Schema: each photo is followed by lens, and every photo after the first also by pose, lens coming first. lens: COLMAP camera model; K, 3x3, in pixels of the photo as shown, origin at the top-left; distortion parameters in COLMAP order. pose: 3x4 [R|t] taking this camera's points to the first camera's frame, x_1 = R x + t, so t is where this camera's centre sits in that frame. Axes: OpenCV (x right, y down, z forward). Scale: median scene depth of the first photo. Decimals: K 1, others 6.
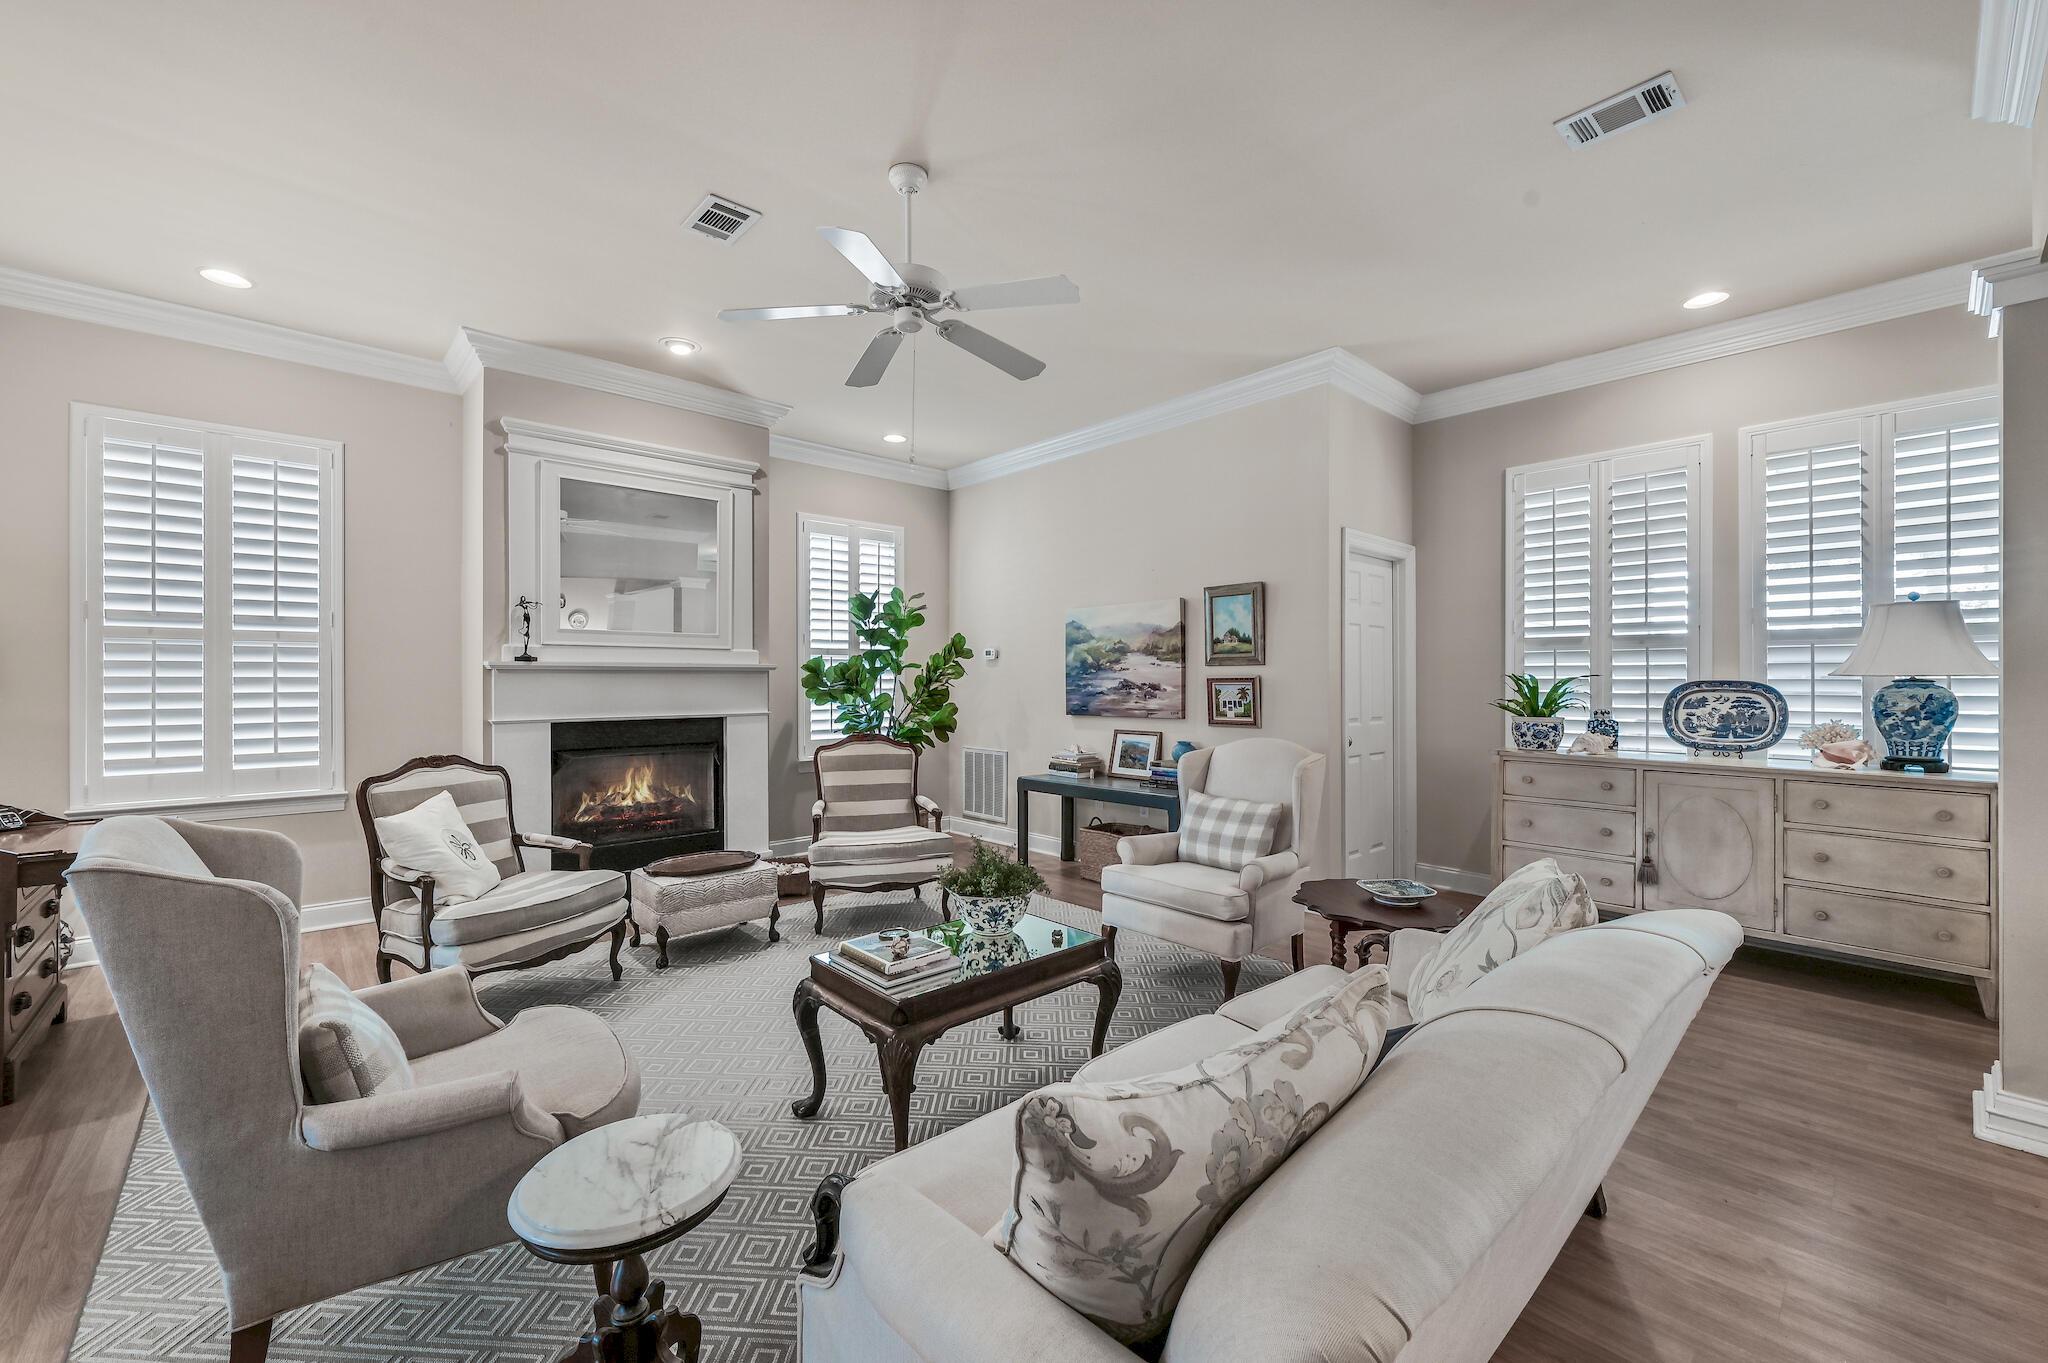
lens RADIAL K [[814.9, 0, 1021.3], [0, 814.9, 680.0], [0, 0, 1]] dist [-0.001914, 0.001317]
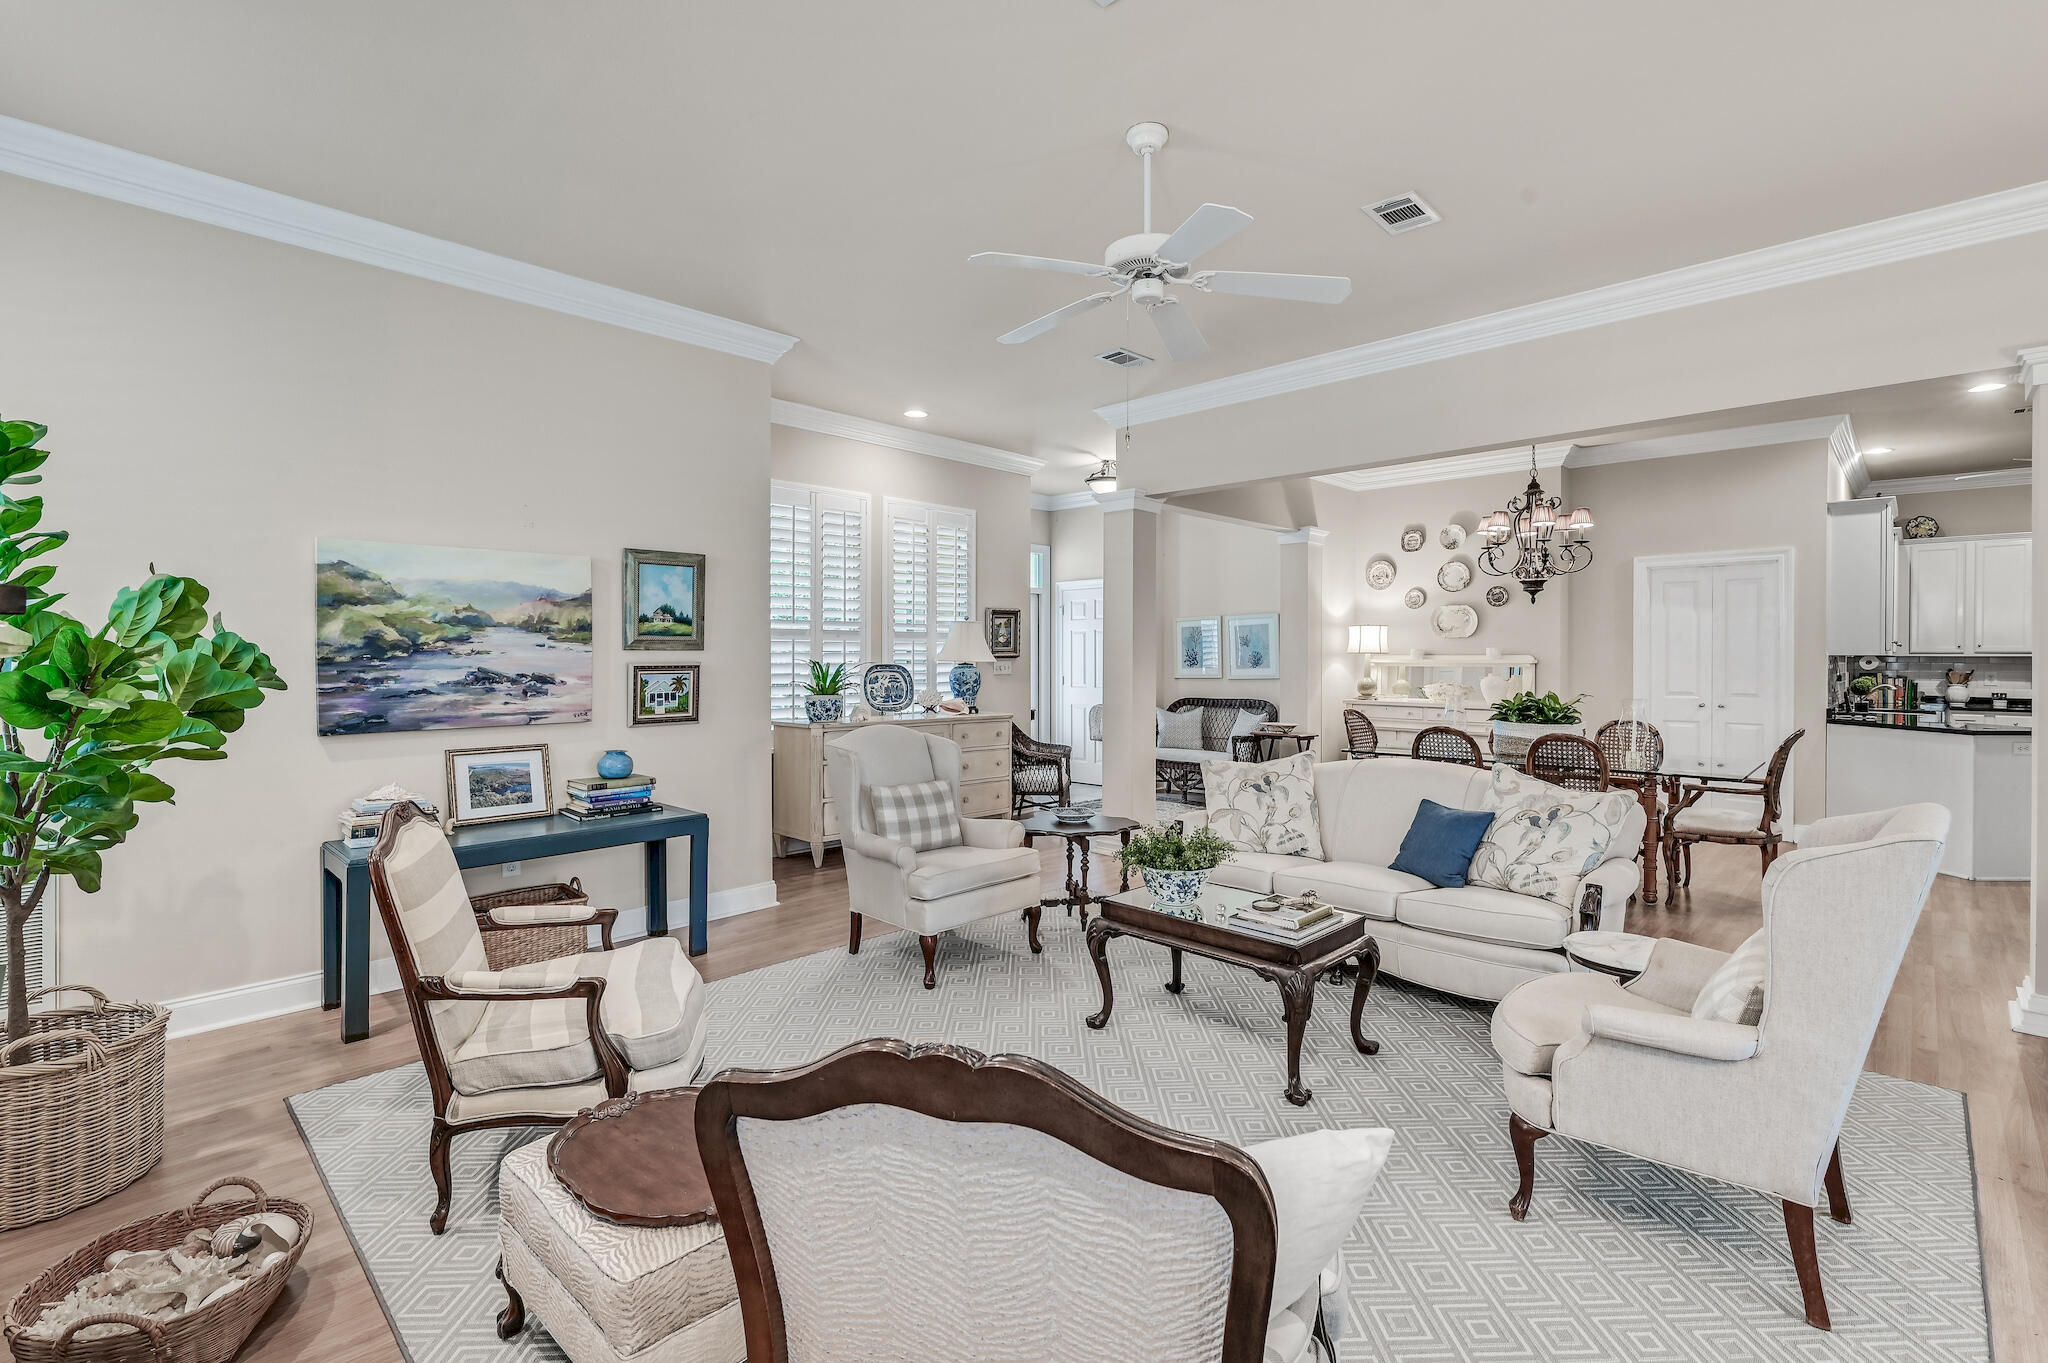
lens RADIAL K [[930.2, 0, 1026.0], [0, 930.2, 662.8], [0, 0, 1]] dist [0.003629, 0.000635]
pose [[-0.067776, -0.007706, 0.997671, -0.696871], [-0.002939, 0.999967, 0.007524, -0.013144], [-0.997696, -0.002422, -0.067797, 0.697571]]
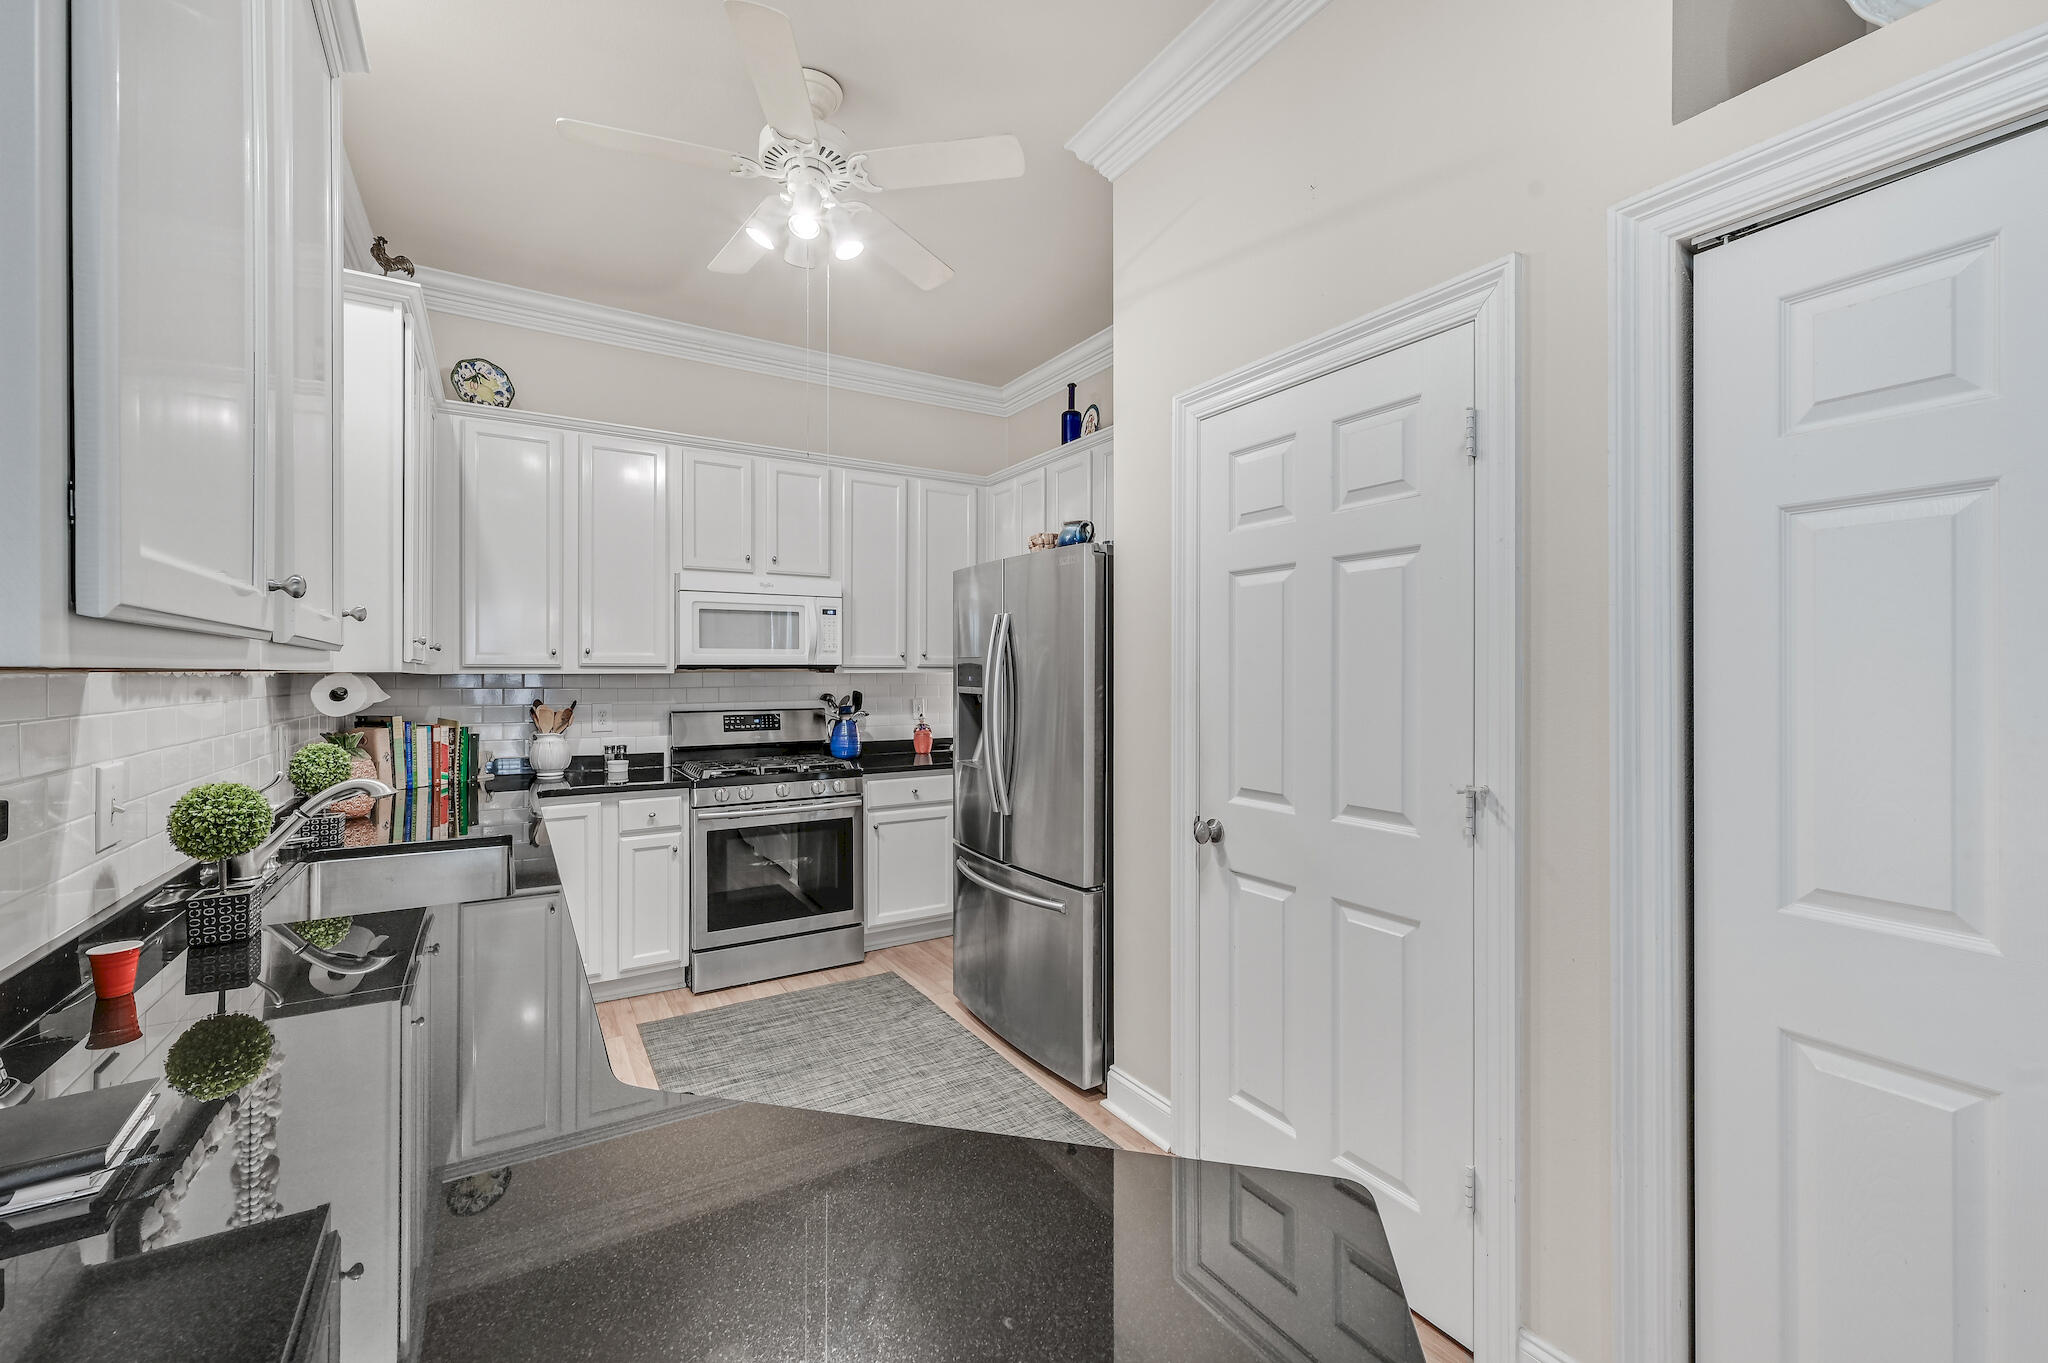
lens RADIAL K [[842.4, 0, 1025.7], [0, 842.4, 671.1], [0, 0, 1]] dist [-0.001015, 0.000641]
pose [[-0.983470, 0.006111, 0.180970, 0.383651], [0.005312, 0.999974, -0.004900, -0.013890], [-0.180996, -0.003857, -0.983476, -0.506315]]
